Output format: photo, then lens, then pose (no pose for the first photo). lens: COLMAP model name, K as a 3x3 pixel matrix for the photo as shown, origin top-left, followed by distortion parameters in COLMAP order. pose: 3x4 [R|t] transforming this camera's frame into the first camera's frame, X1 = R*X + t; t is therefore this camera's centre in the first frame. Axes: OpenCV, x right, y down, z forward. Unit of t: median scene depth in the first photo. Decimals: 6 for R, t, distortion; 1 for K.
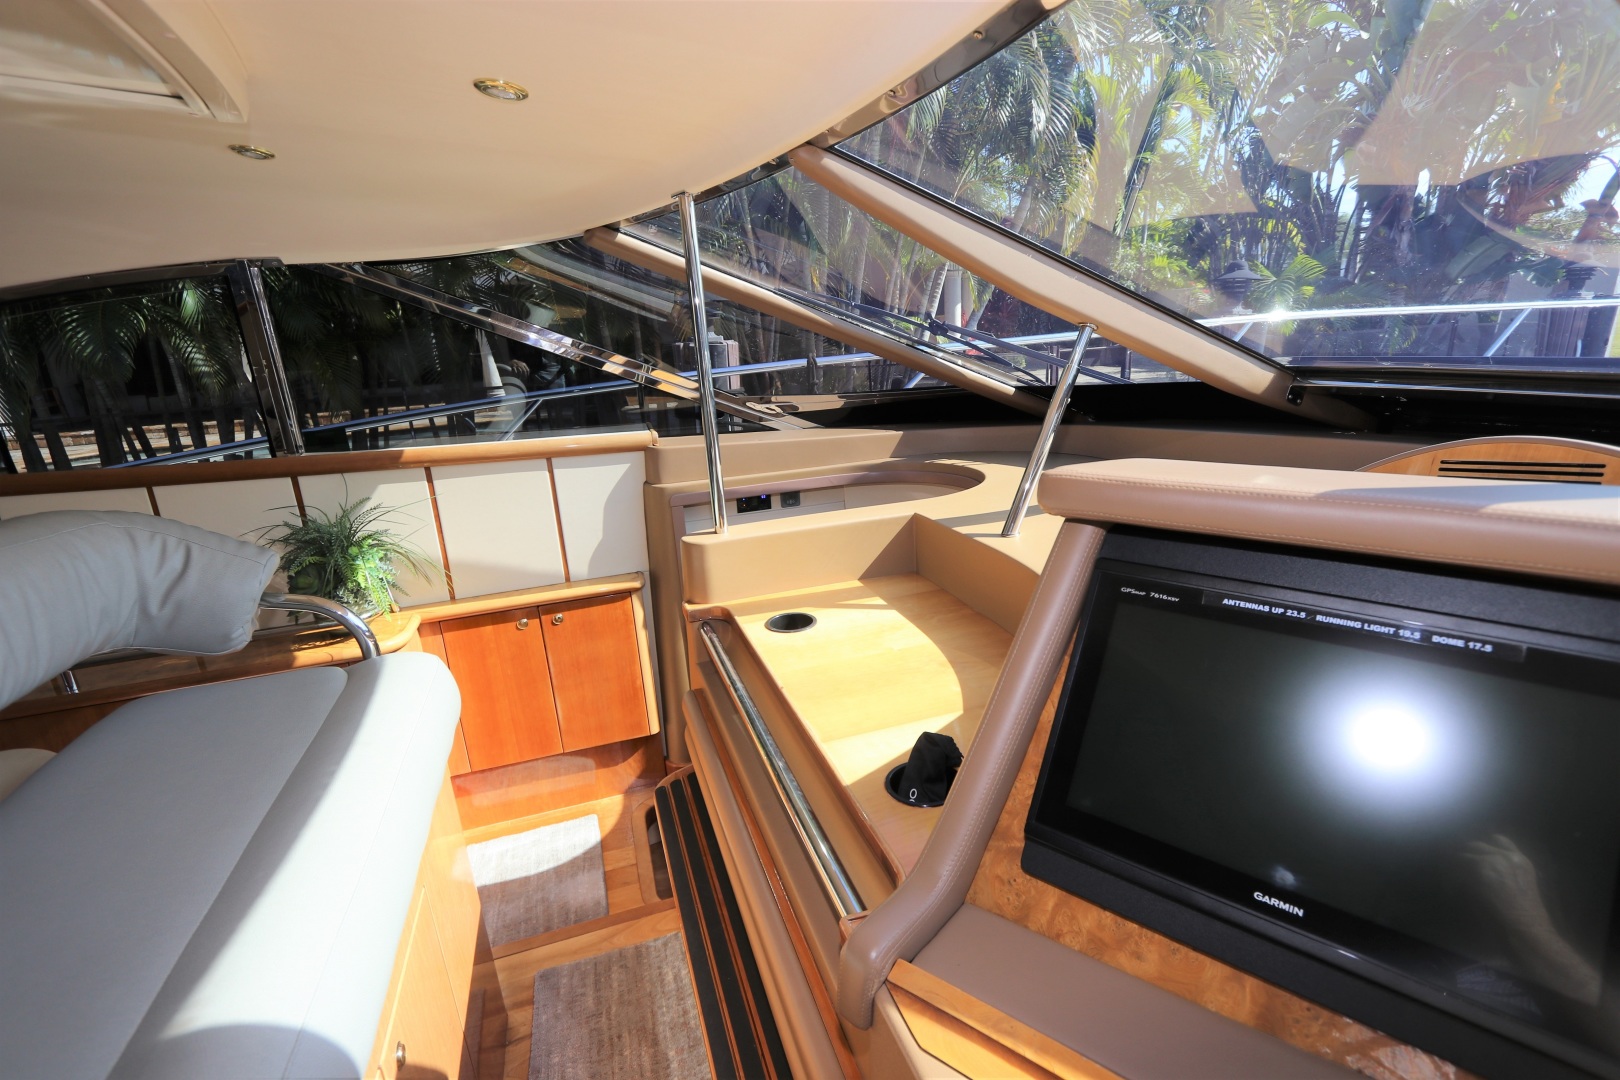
lens RADIAL K [[759.0, 0, 820.1], [0, 759.0, 551.4], [0, 0, 1]] dist [-0.009767, -0.000245]
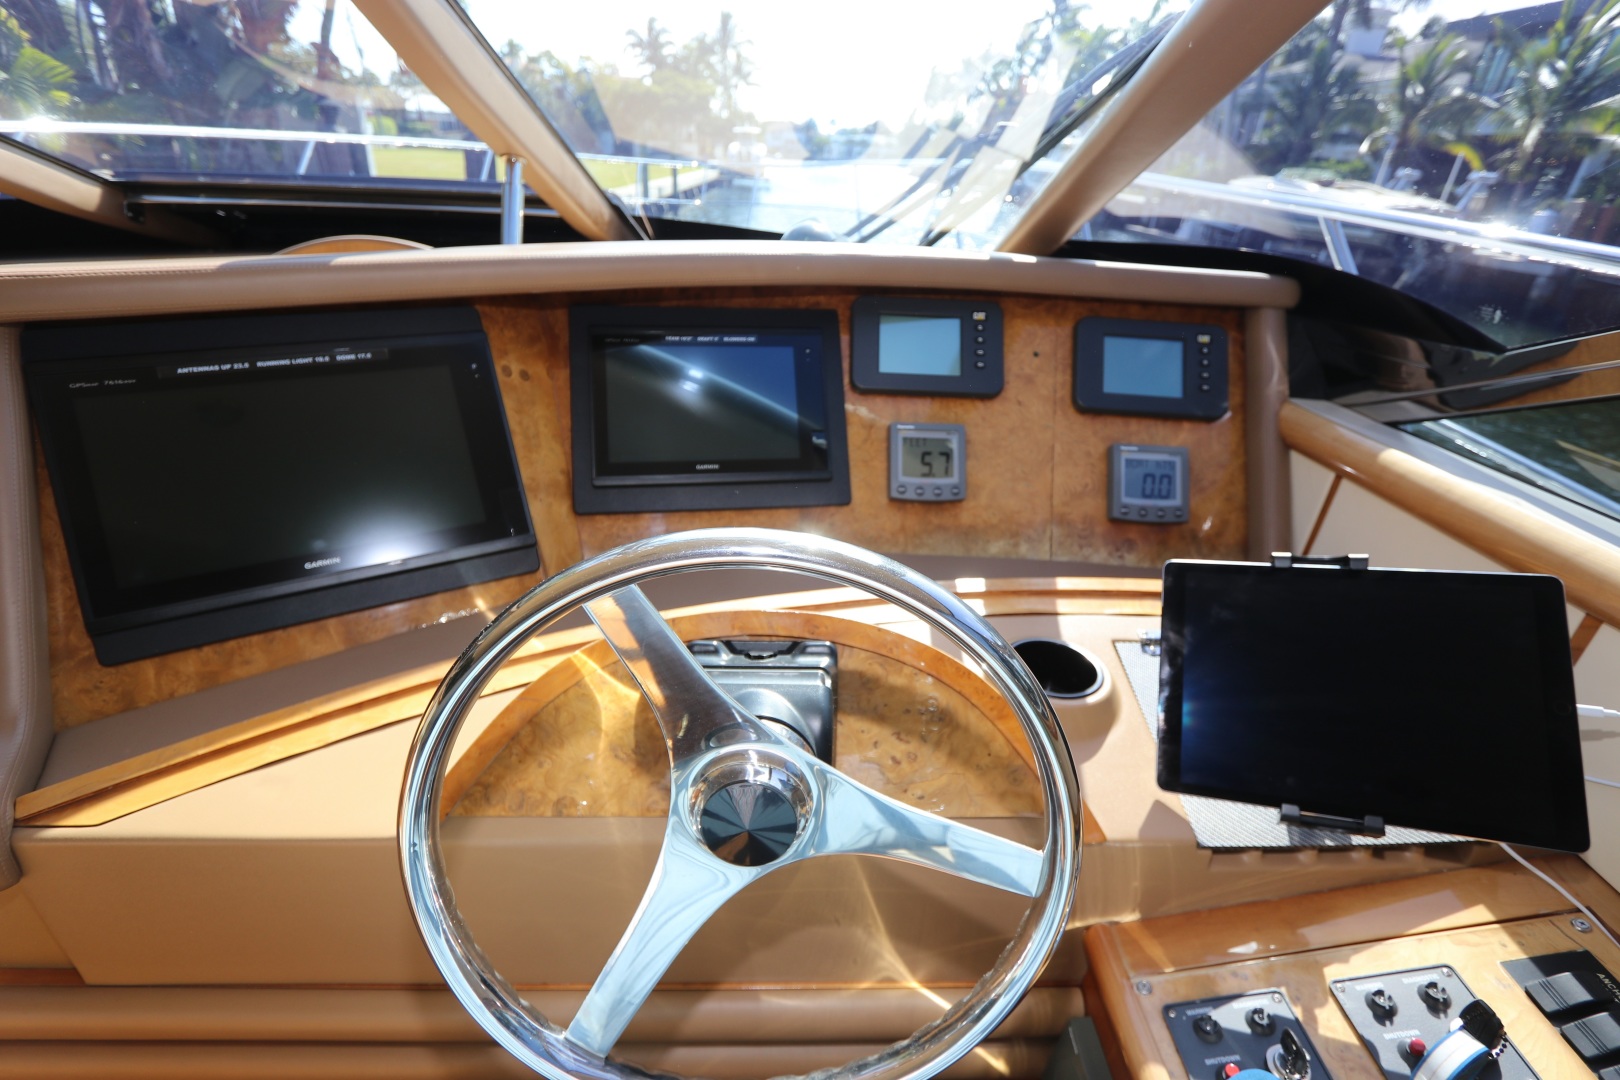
lens RADIAL K [[759.0, 0, 820.1], [0, 759.0, 551.4], [0, 0, 1]] dist [-0.009767, -0.000245]
pose [[0.292049, -0.387983, 0.874172, -0.290848], [0.208963, 0.917822, 0.337544, 0.120353], [-0.933296, 0.084091, 0.349123, -0.312290]]
